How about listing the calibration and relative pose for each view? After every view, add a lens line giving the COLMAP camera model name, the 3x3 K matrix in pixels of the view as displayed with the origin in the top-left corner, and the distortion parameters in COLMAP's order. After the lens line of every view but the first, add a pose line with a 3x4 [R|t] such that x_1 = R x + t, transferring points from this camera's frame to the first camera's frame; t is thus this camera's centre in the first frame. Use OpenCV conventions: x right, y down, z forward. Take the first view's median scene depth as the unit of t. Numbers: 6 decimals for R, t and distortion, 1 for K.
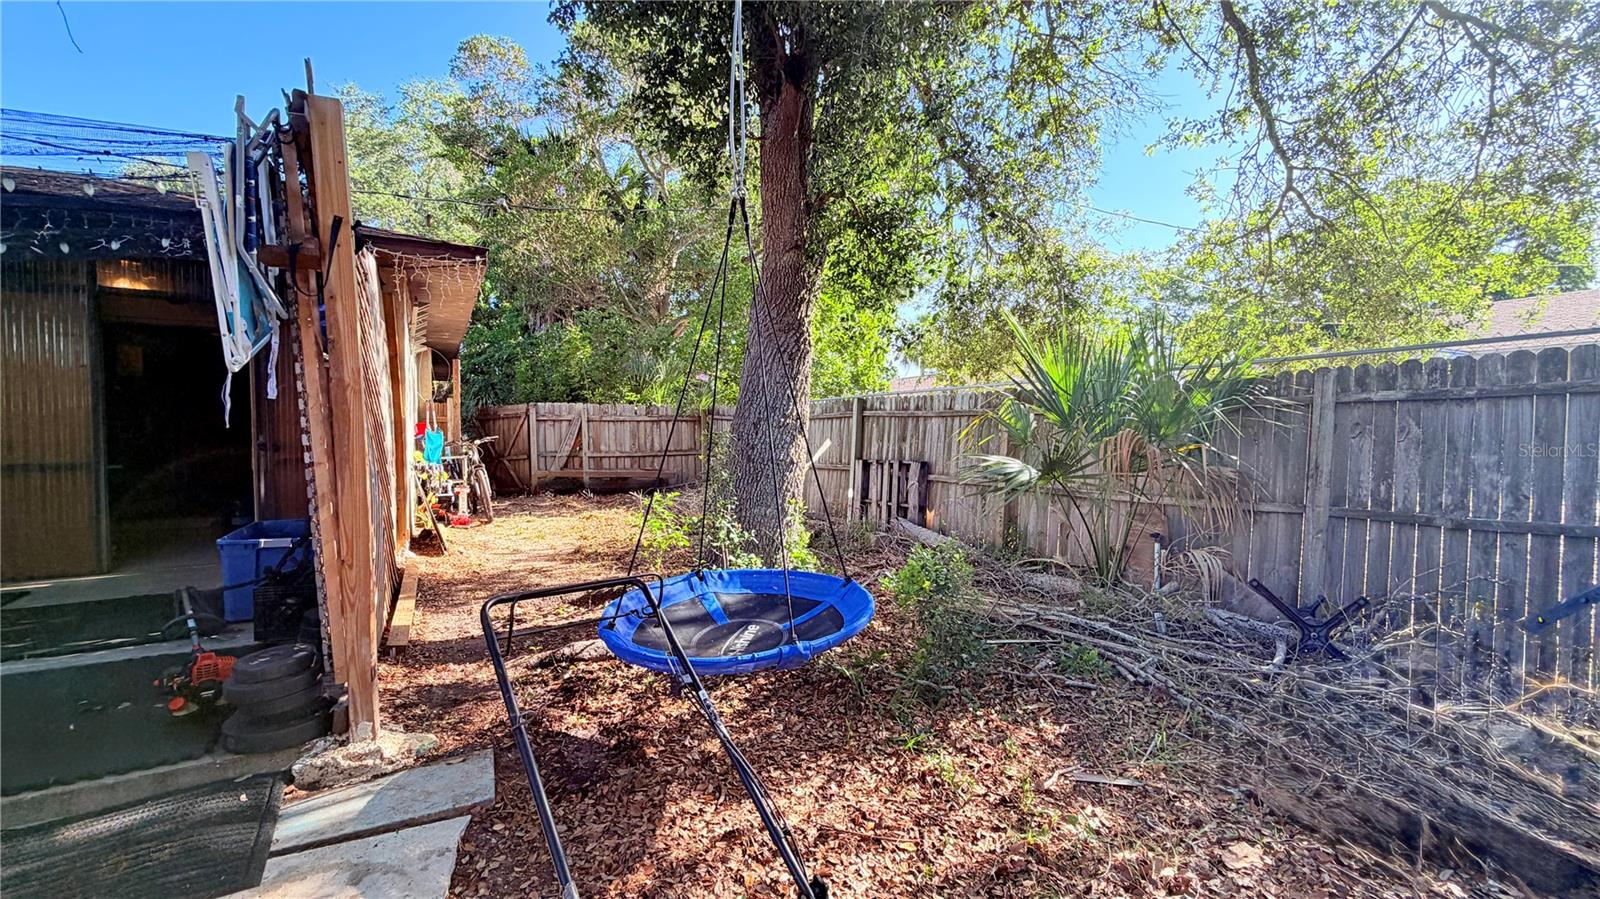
lens RADIAL K [[636.6, 0, 794.5], [0, 636.6, 453.1], [0, 0, 1]] dist [0.000673, 0.000419]
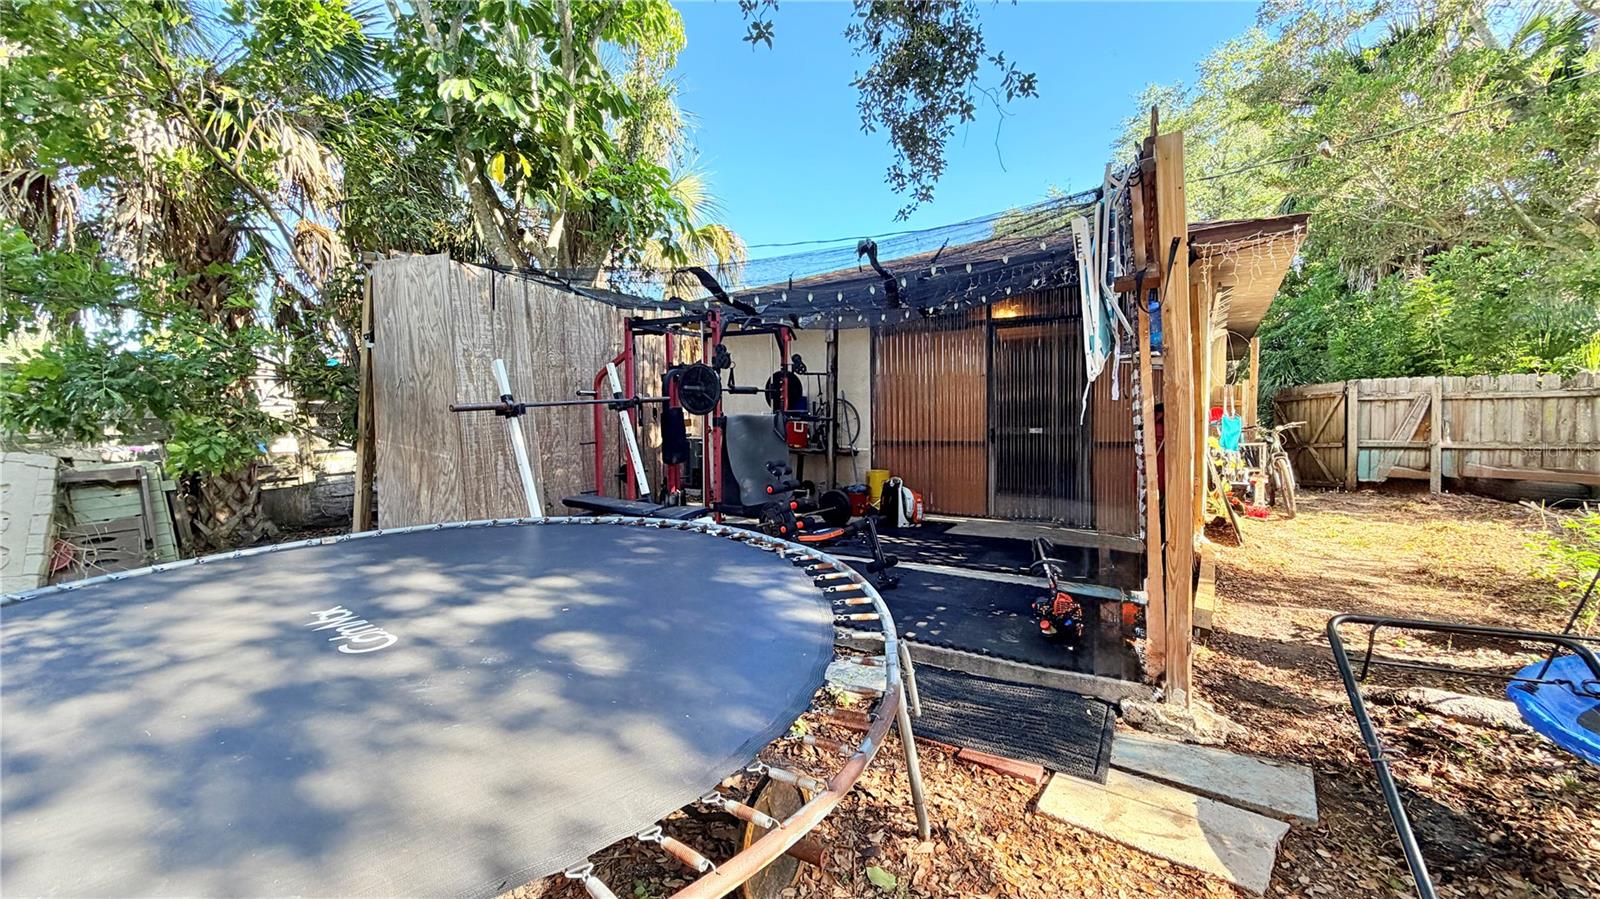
lens RADIAL K [[636.6, 0, 795.8], [0, 636.6, 447.5], [0, 0, 1]] dist [0.000673, 0.000419]
pose [[0.455425, 0.039267, -0.889408, -0.003411], [-0.019533, 0.999227, 0.034114, -0.014071], [0.890060, 0.001836, 0.455840, -0.060290]]
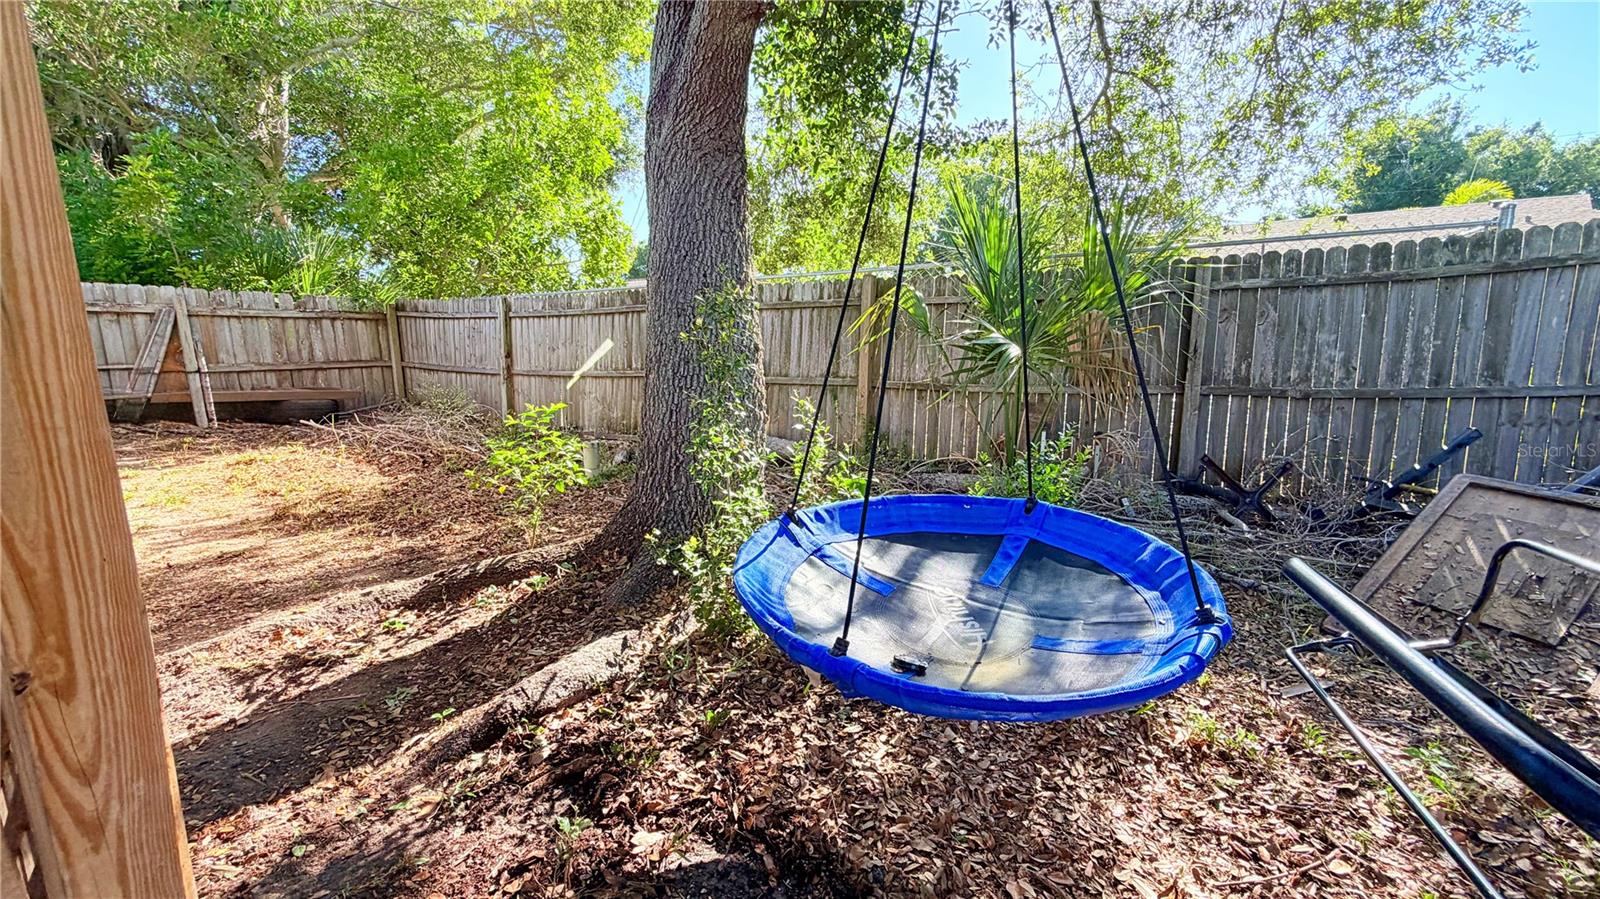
lens RADIAL K [[636.6, 0, 791.1], [0, 636.6, 449.2], [0, 0, 1]] dist [0.000673, 0.000419]
pose [[0.872878, -0.082226, 0.480960, -0.311443], [0.020985, 0.991113, 0.131358, 0.031592], [-0.487487, -0.104566, 0.866846, 0.361270]]
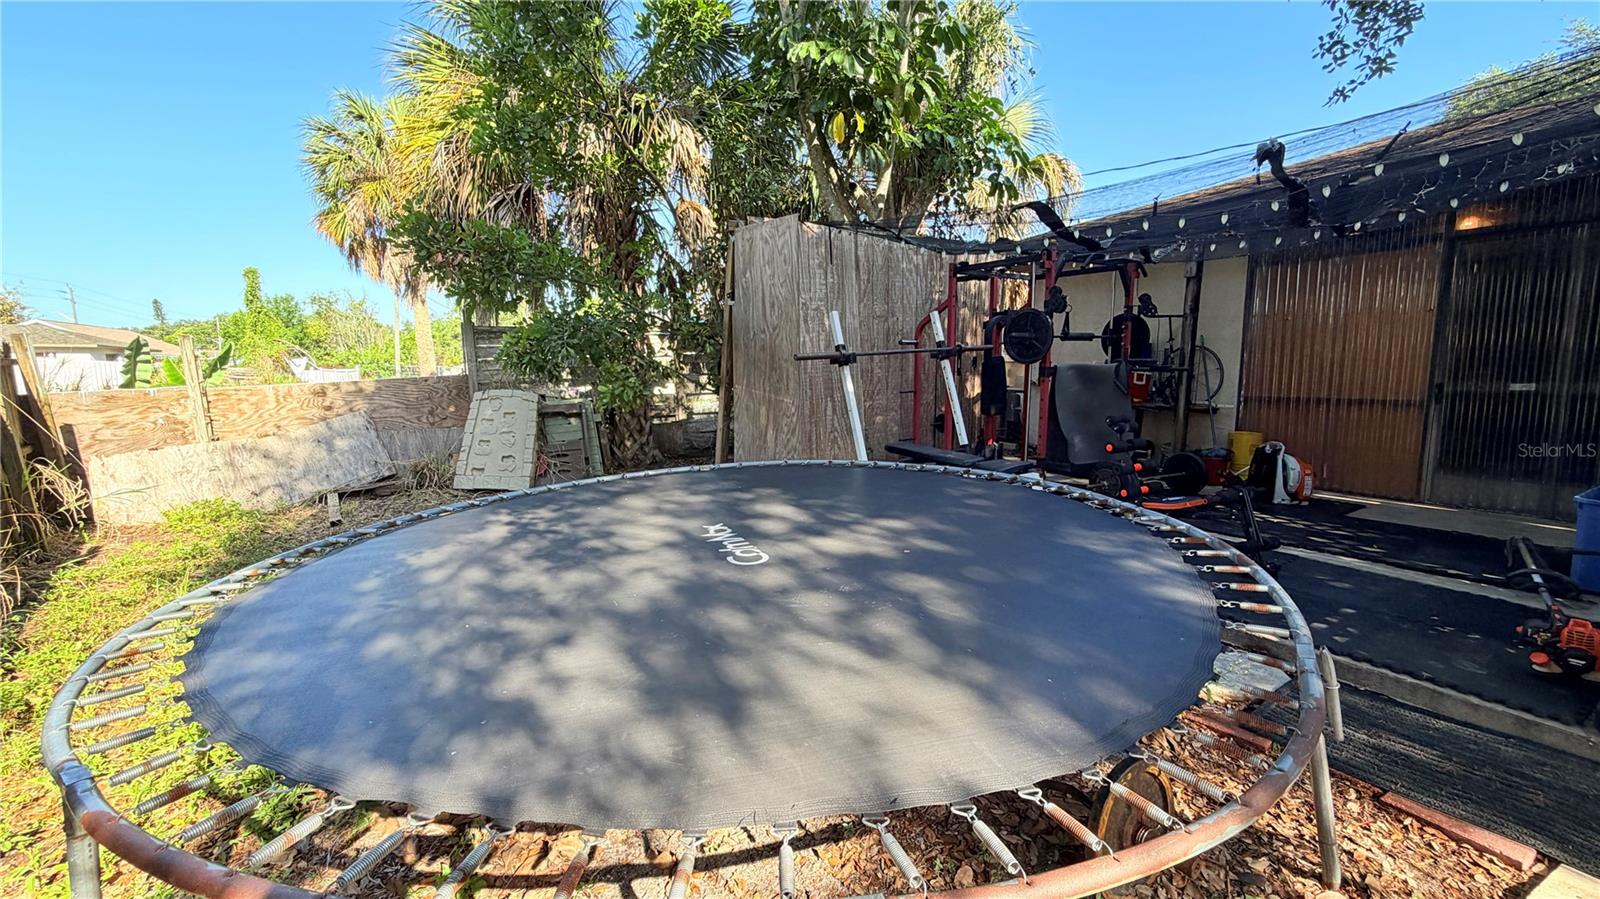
lens RADIAL K [[636.6, 0, 793.2], [0, 636.6, 447.3], [0, 0, 1]] dist [0.000673, 0.000419]
pose [[0.010059, 0.122260, -0.992447, -0.023993], [-0.026705, 0.992176, 0.121956, -0.010906], [0.999593, 0.025276, 0.013246, -0.098331]]
